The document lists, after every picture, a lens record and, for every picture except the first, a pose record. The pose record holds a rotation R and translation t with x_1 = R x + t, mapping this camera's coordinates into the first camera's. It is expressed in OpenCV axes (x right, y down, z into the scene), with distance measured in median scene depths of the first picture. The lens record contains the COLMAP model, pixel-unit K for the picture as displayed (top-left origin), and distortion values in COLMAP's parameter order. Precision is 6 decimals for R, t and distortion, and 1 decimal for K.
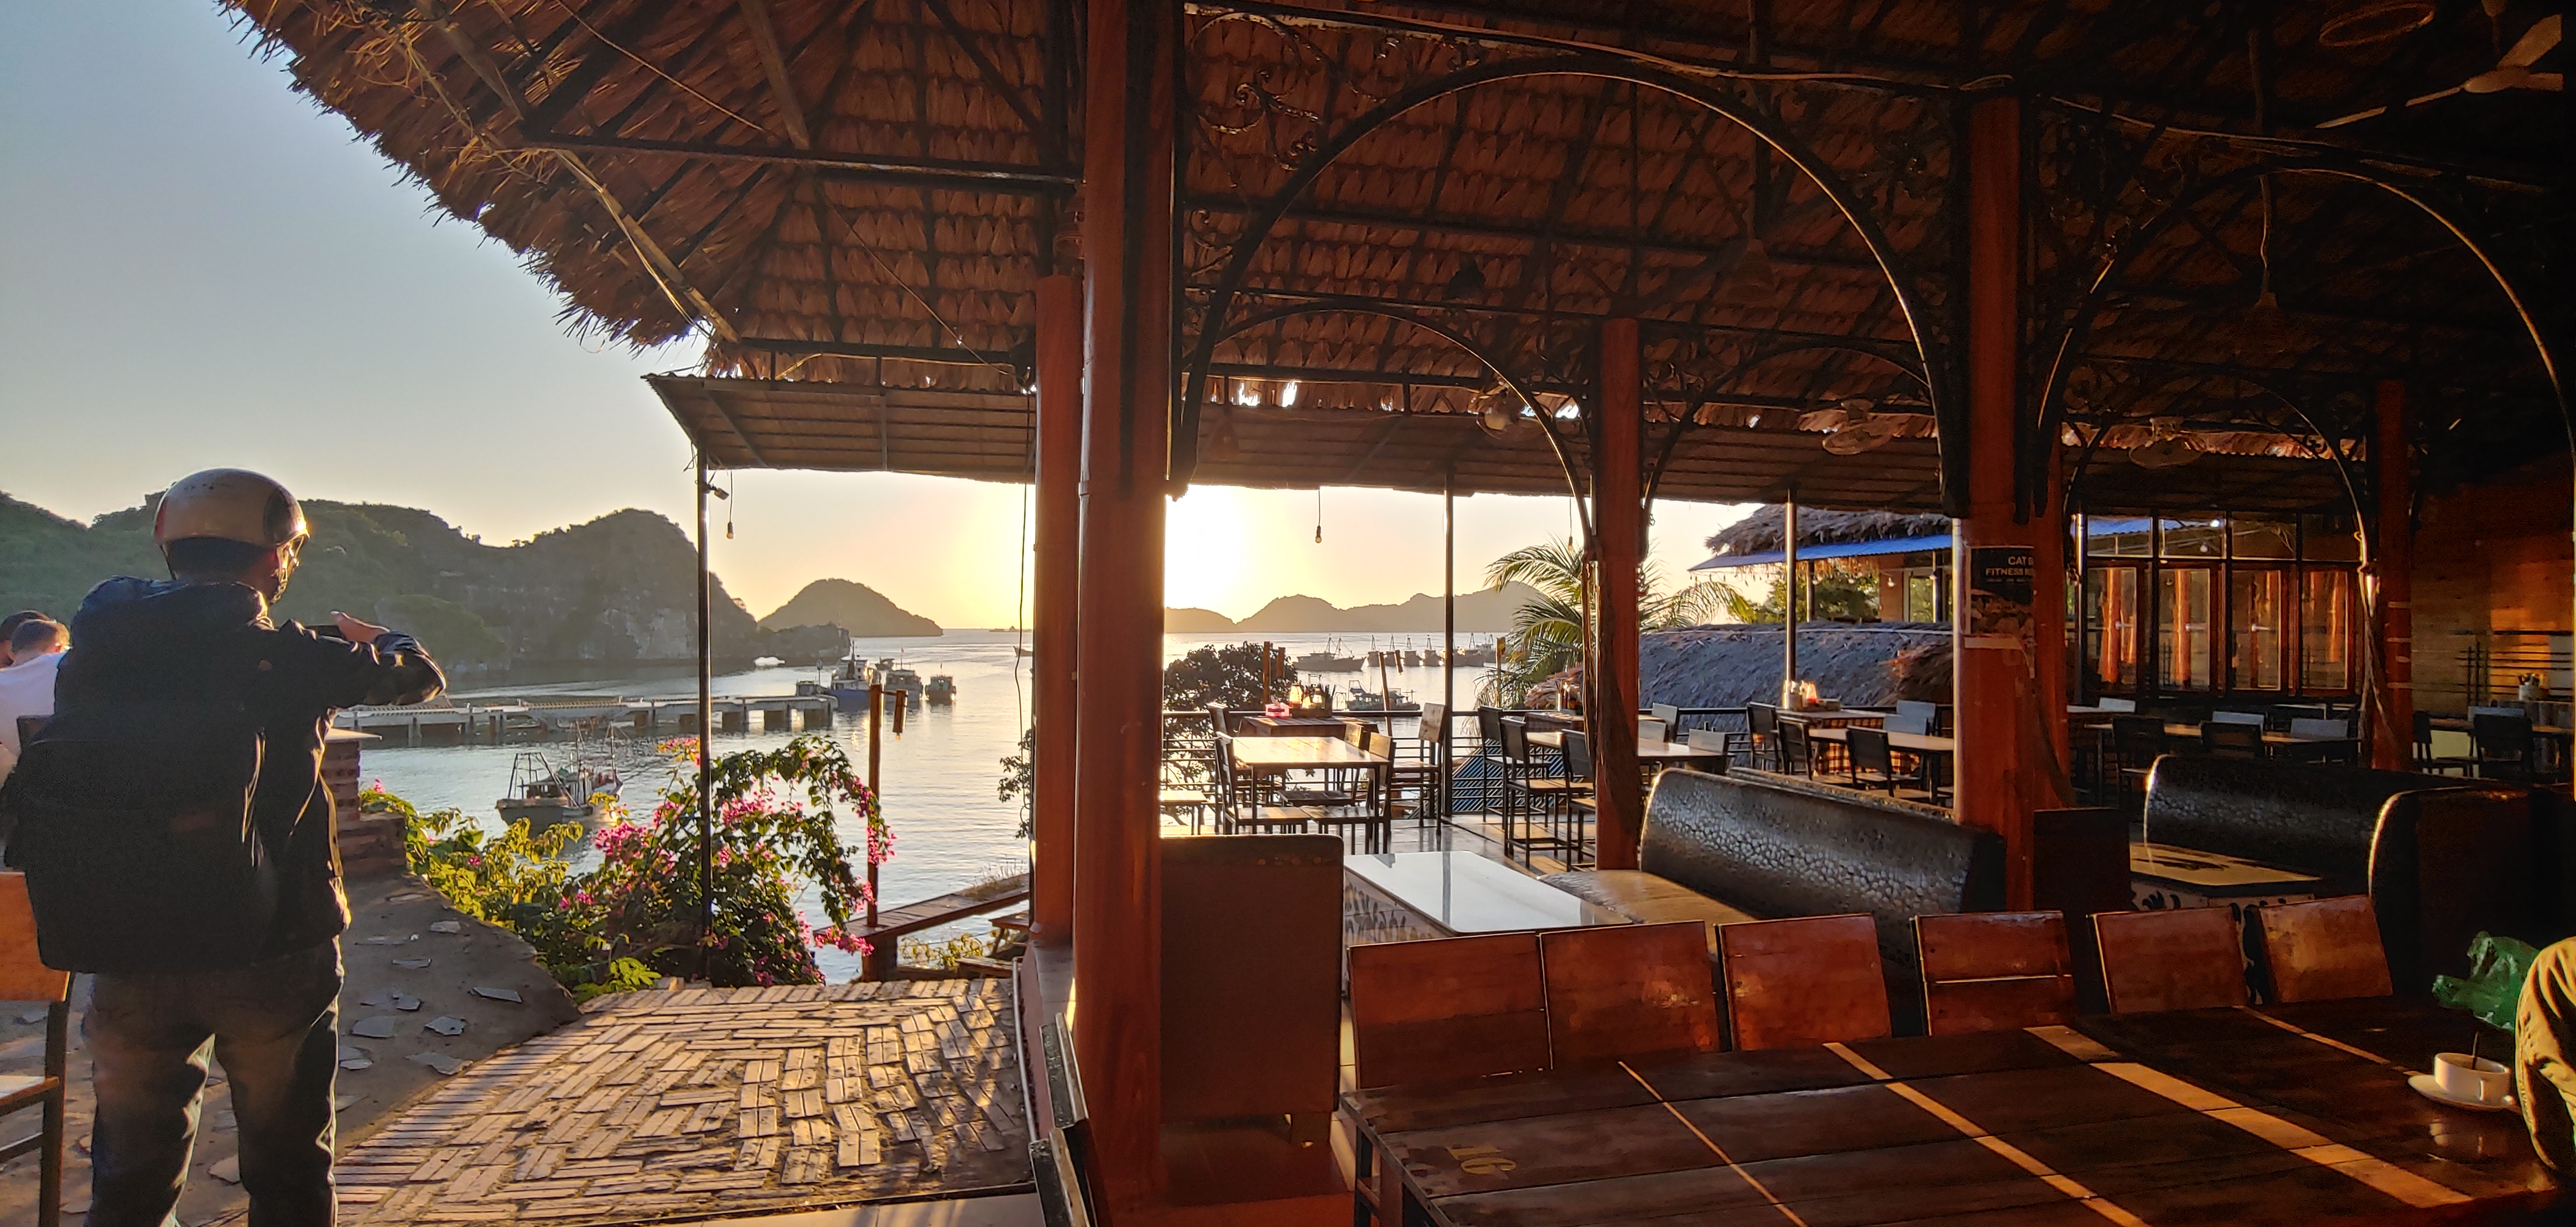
lens RADIAL K [[1242.5, 0, 1288.0], [0, 1242.5, 613.5], [0, 0, 1]] dist [-0.020252, -0.000085]
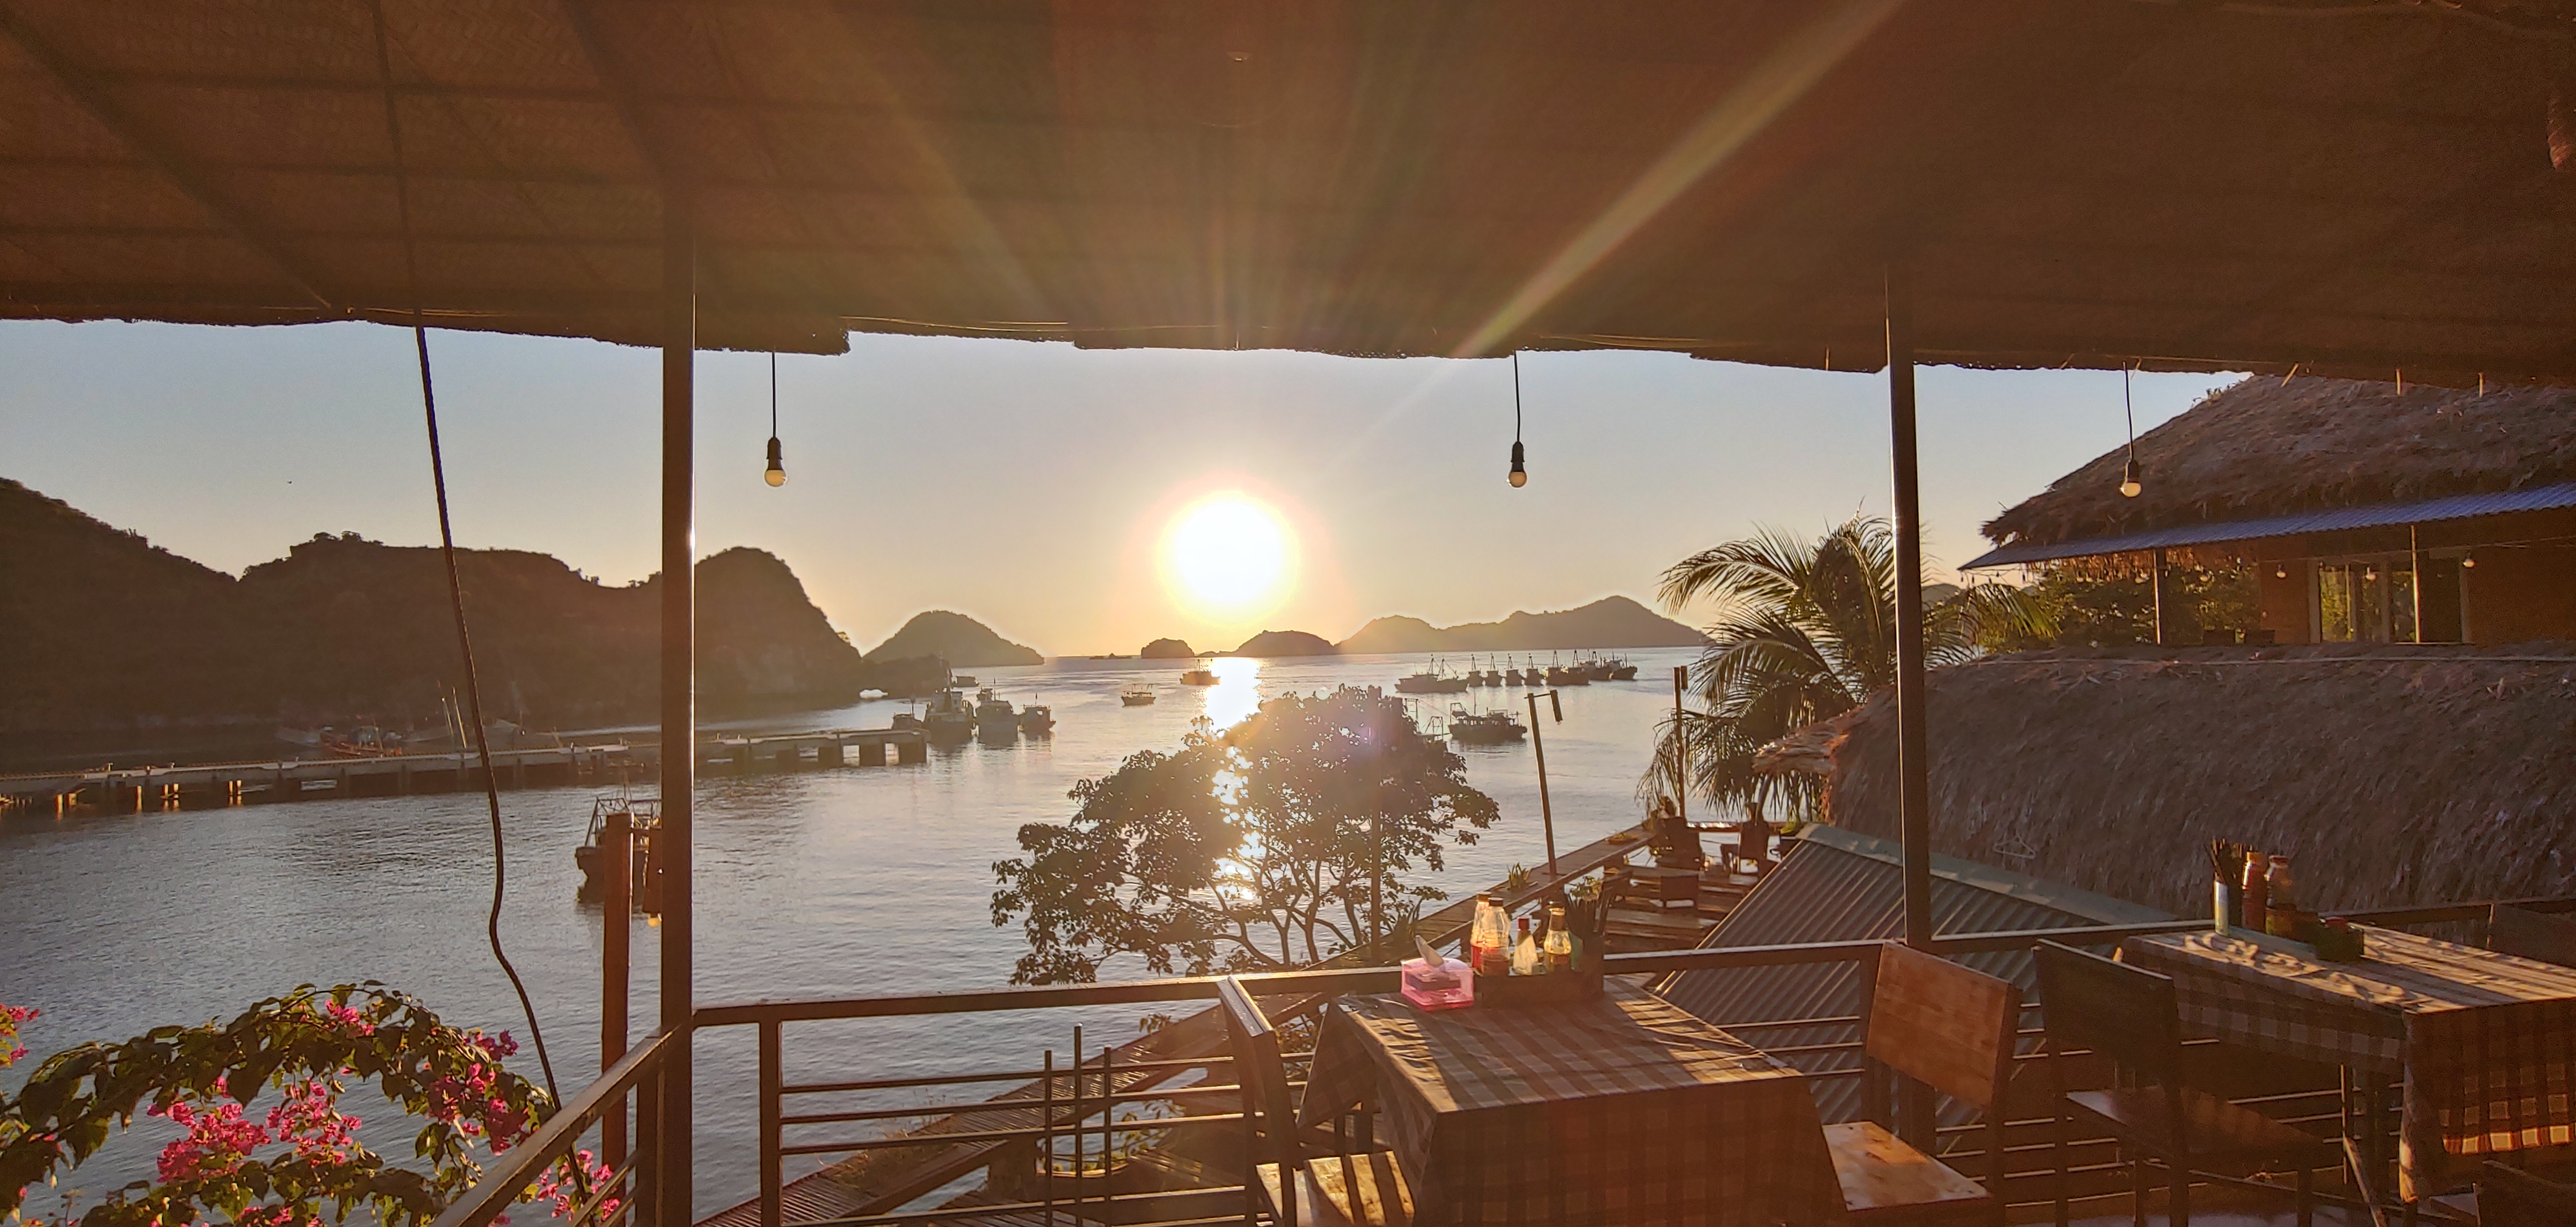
lens RADIAL K [[1242.5, 0, 1288.0], [0, 1242.5, 613.5], [0, 0, 1]] dist [-0.020252, -0.000085]
pose [[0.996602, -0.024191, -0.078732, -0.007202], [0.022806, 0.999570, -0.018434, -0.004727], [0.079144, 0.016576, 0.996725, 0.250307]]
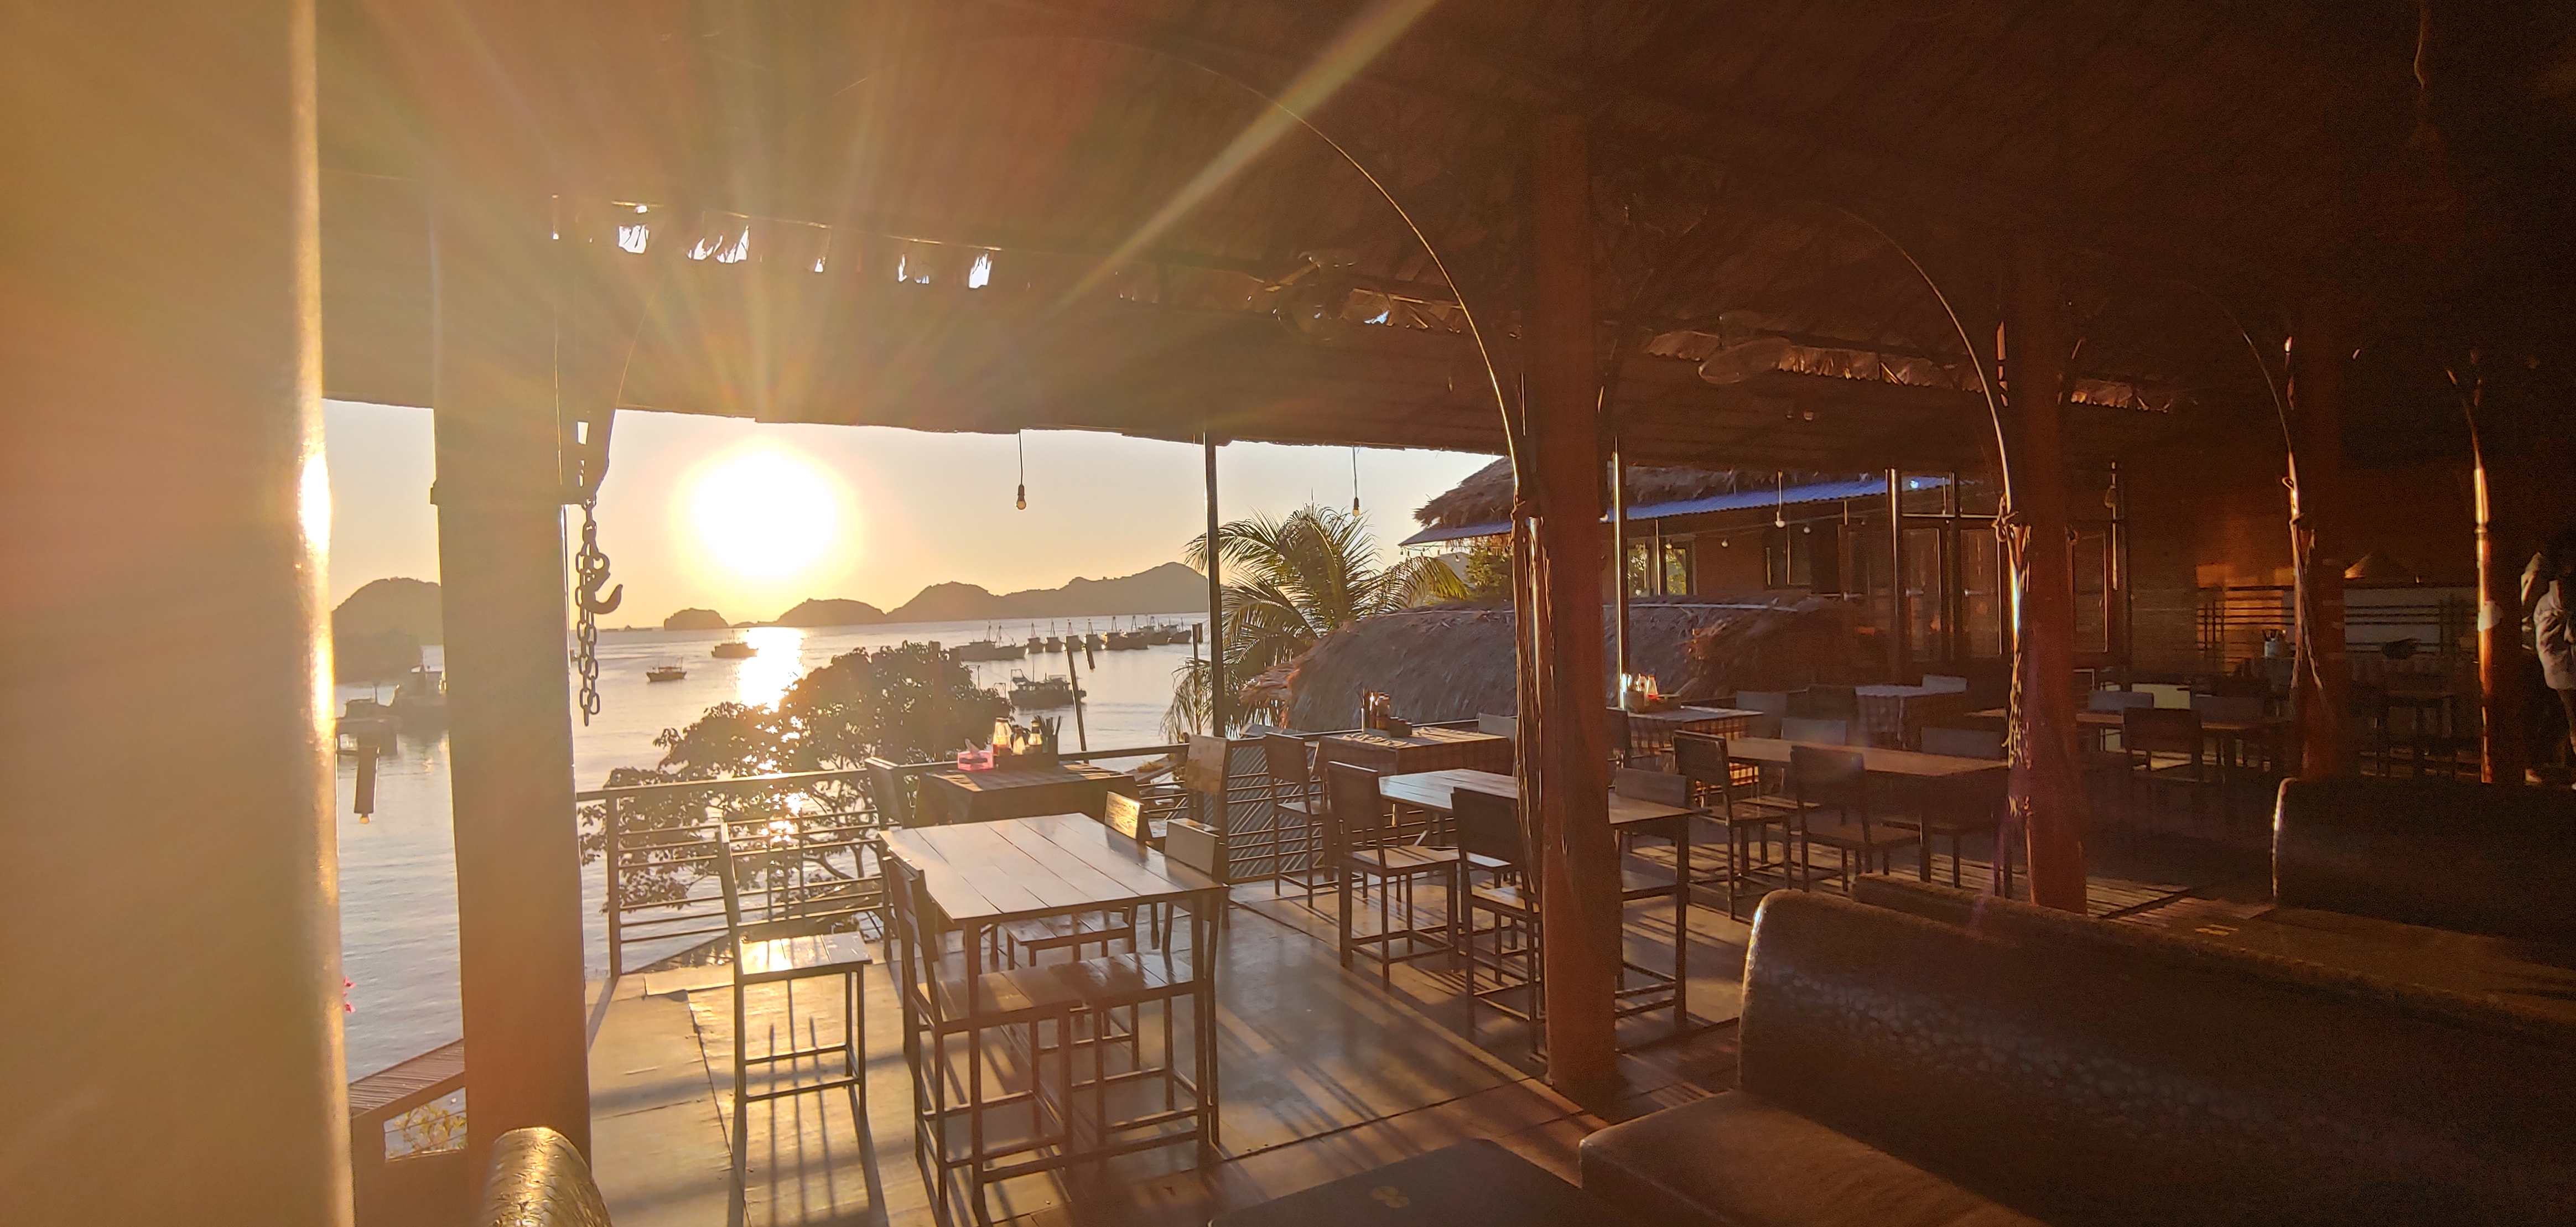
lens RADIAL K [[1242.5, 0, 1288.0], [0, 1242.5, 613.5], [0, 0, 1]] dist [-0.020252, -0.000085]
pose [[0.962984, -0.033354, 0.267485, -0.008180], [0.029620, 0.999399, 0.017984, -0.002566], [-0.267925, -0.009395, 0.963394, 0.119231]]
